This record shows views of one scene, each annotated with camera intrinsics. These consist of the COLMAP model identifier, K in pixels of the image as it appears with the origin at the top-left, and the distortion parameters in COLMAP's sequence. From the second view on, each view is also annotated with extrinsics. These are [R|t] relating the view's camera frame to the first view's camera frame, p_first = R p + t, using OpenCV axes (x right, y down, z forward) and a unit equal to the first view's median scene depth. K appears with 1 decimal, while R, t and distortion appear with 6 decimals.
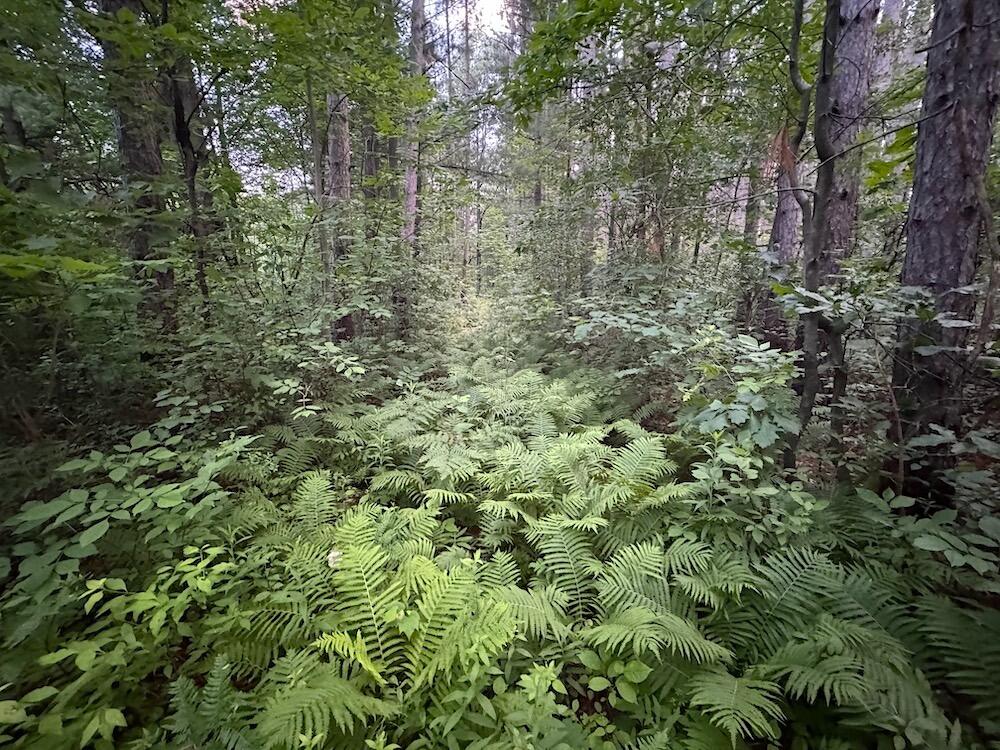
lens RADIAL K [[399.7, 0, 498.4], [0, 399.7, 376.4], [0, 0, 1]] dist [0.000538, -0.000038]
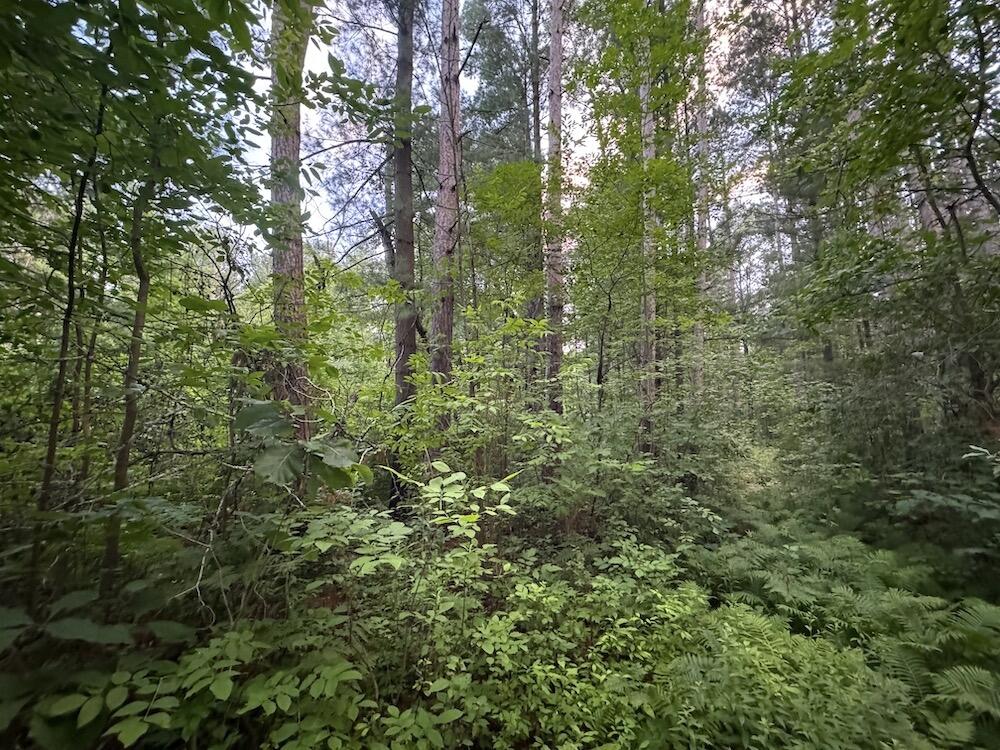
lens RADIAL K [[399.7, 0, 498.4], [0, 399.7, 376.4], [0, 0, 1]] dist [0.000538, -0.000038]
pose [[0.824529, -0.071917, -0.561231, -0.078254], [-0.126345, 0.943444, -0.306514, 0.033464], [0.551534, 0.323639, 0.768810, -0.625484]]
